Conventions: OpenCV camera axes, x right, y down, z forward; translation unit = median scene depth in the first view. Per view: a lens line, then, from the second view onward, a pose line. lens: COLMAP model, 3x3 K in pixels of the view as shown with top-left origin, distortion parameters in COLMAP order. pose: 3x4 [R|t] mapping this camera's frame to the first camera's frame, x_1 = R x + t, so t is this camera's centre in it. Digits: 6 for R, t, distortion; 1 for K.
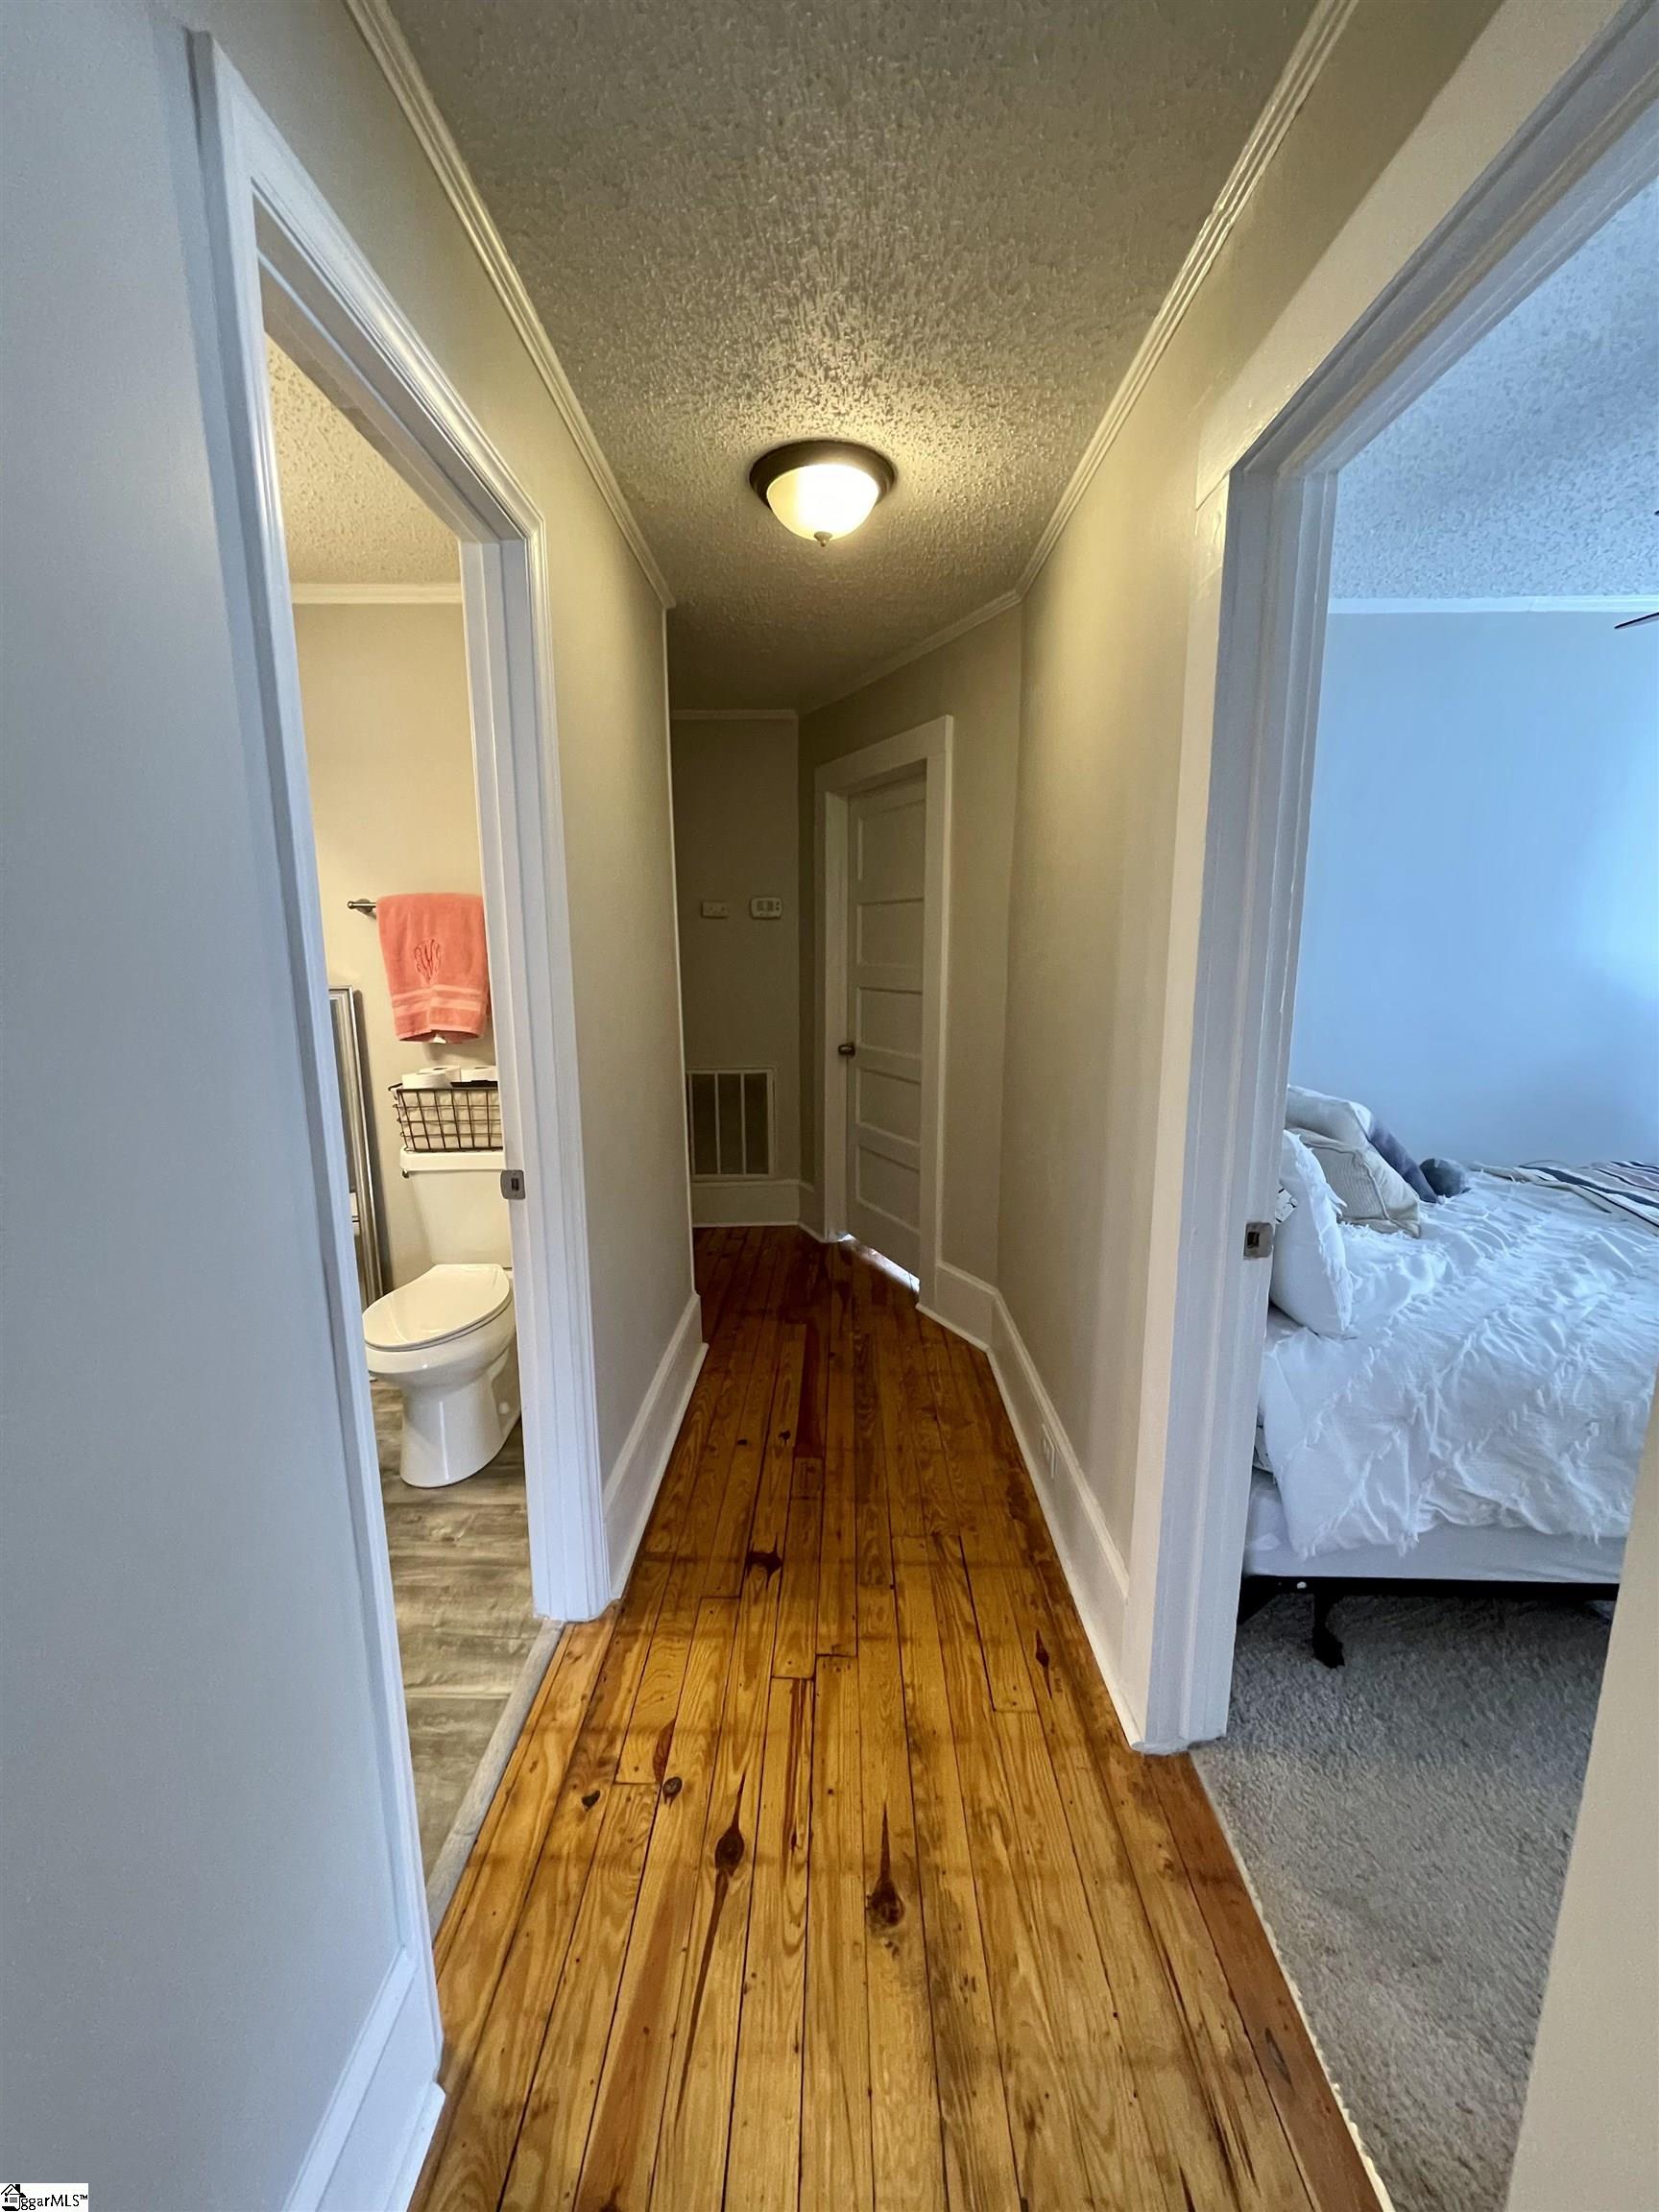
lens RADIAL K [[891.8, 0, 838.0], [0, 891.8, 1097.6], [0, 0, 1]] dist [-0.003028, -0.000091]
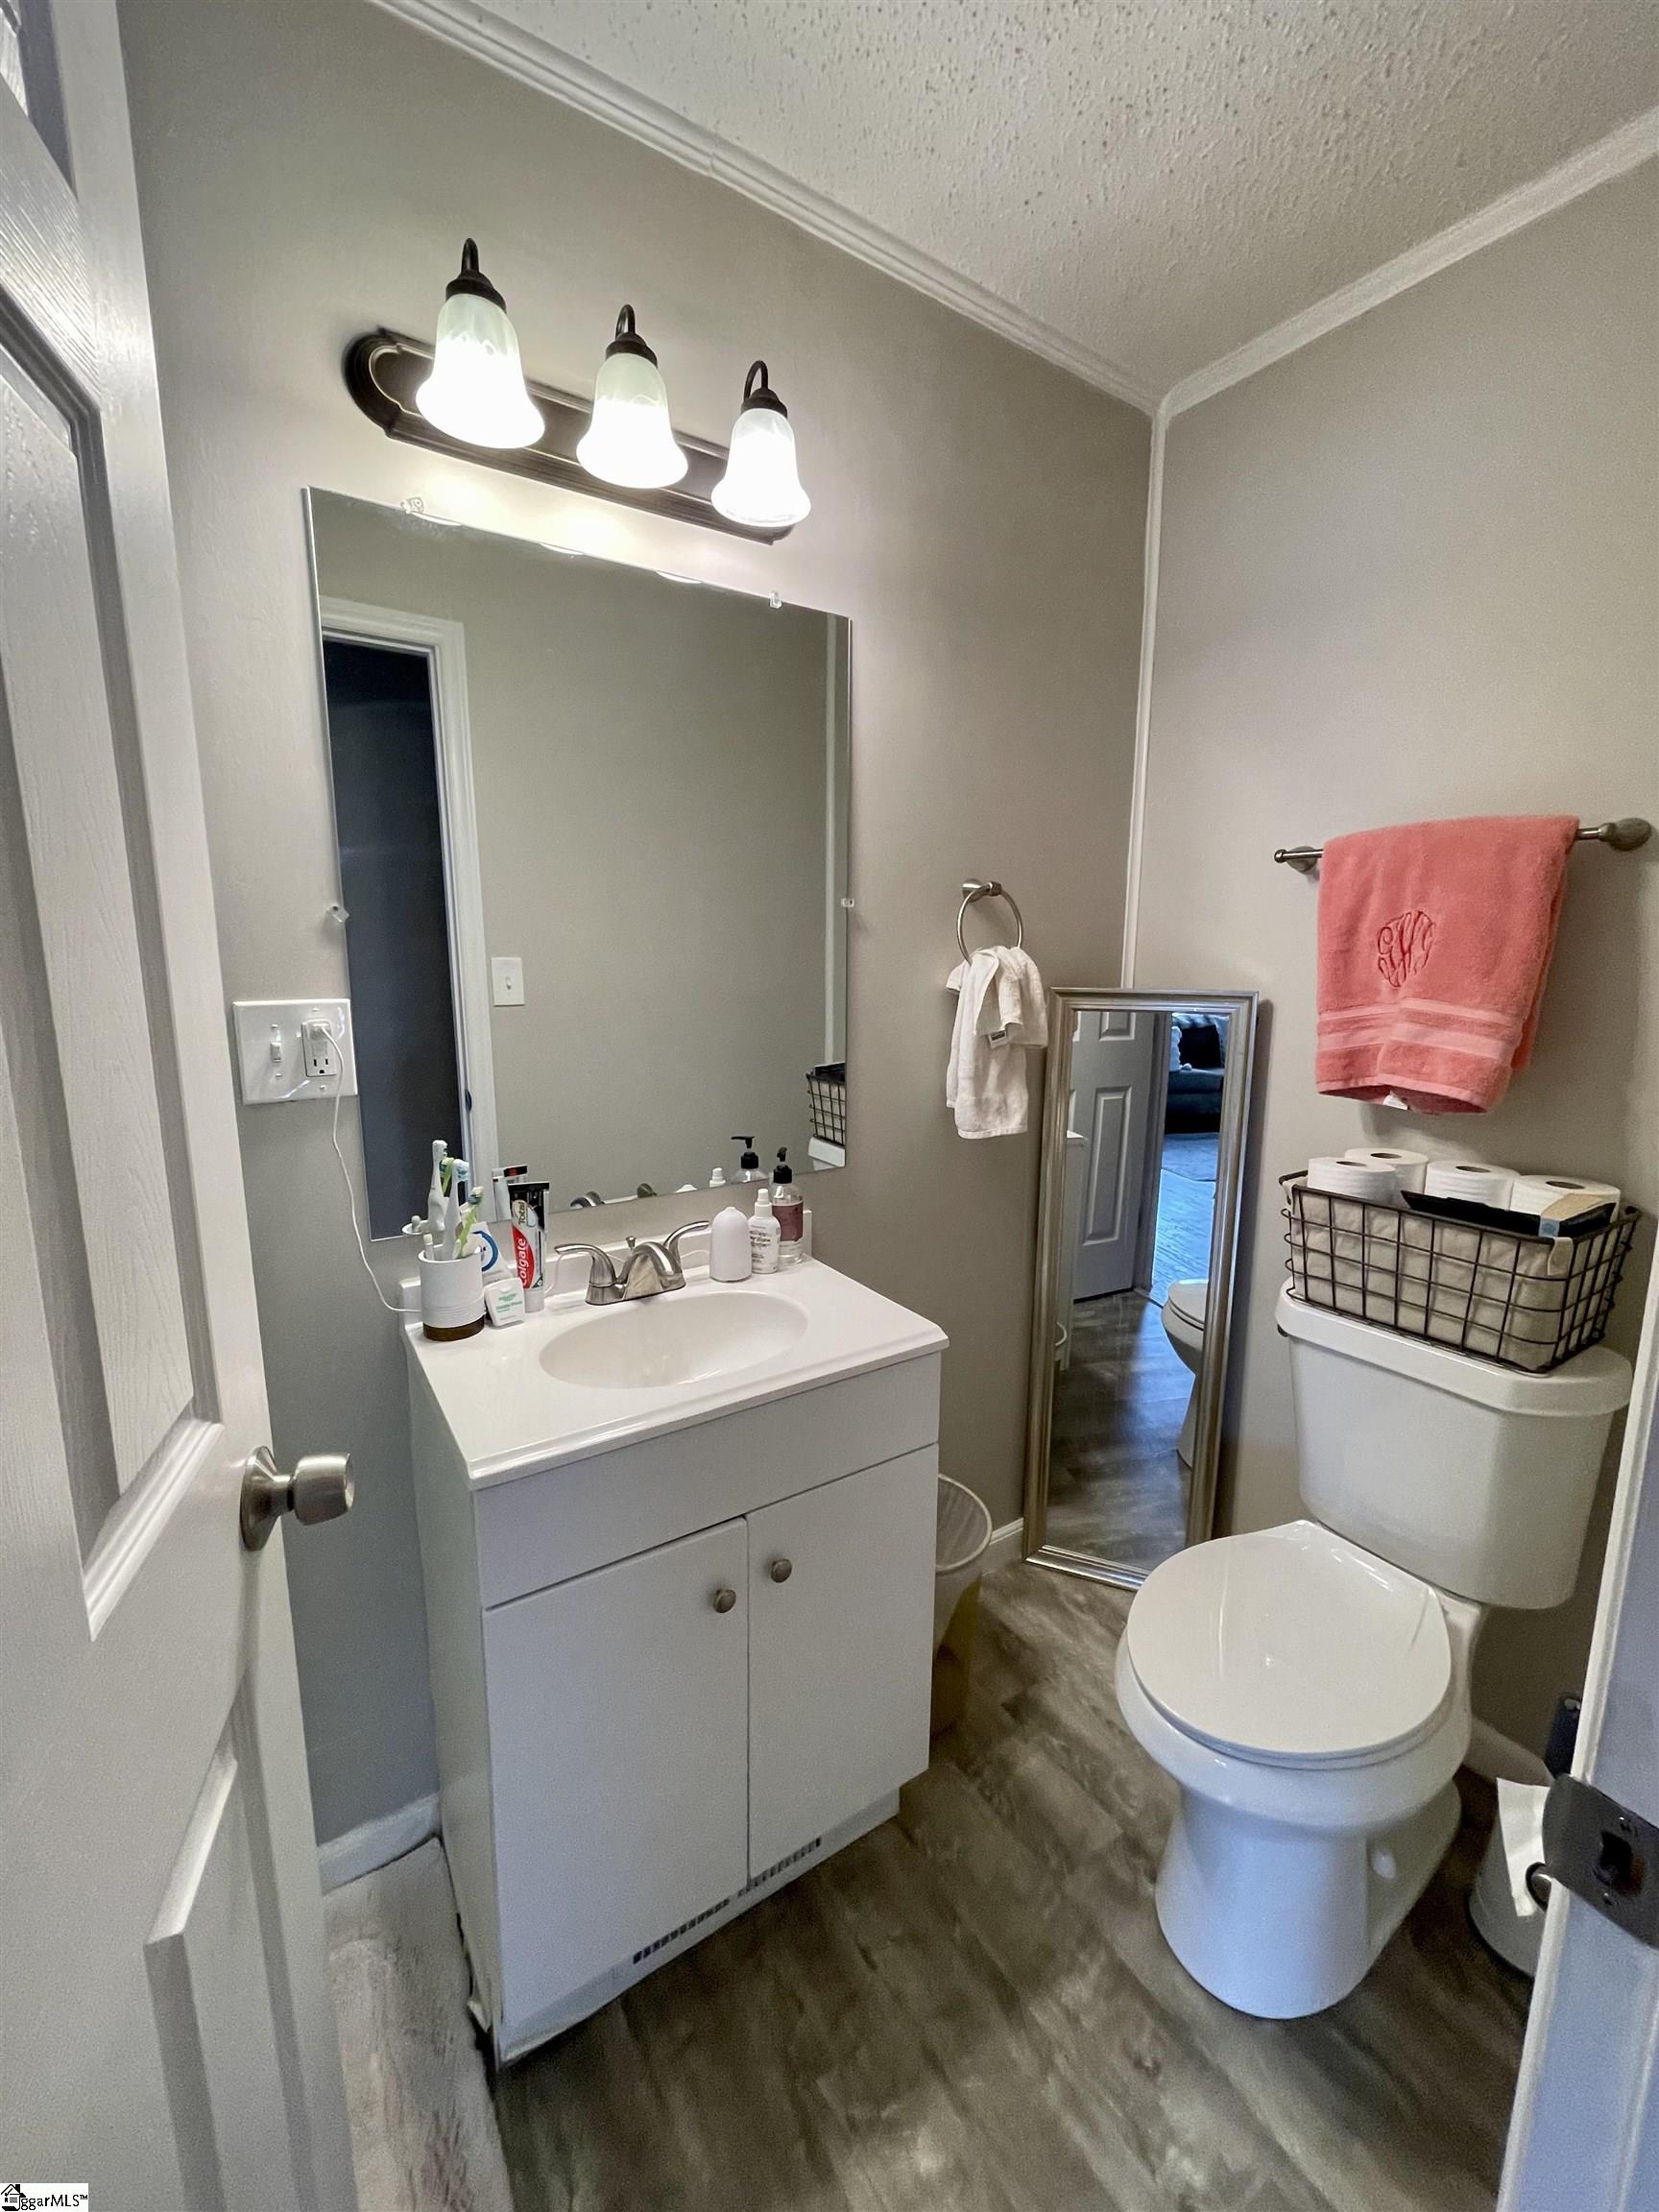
lens RADIAL K [[891.8, 0, 838.0], [0, 891.8, 1097.6], [0, 0, 1]] dist [-0.003028, -0.000091]
pose [[0.555008, 0.147862, -0.818598, -0.206424], [-0.154957, 0.985228, 0.072899, -0.057312], [0.817285, 0.086388, 0.569722, 0.445890]]
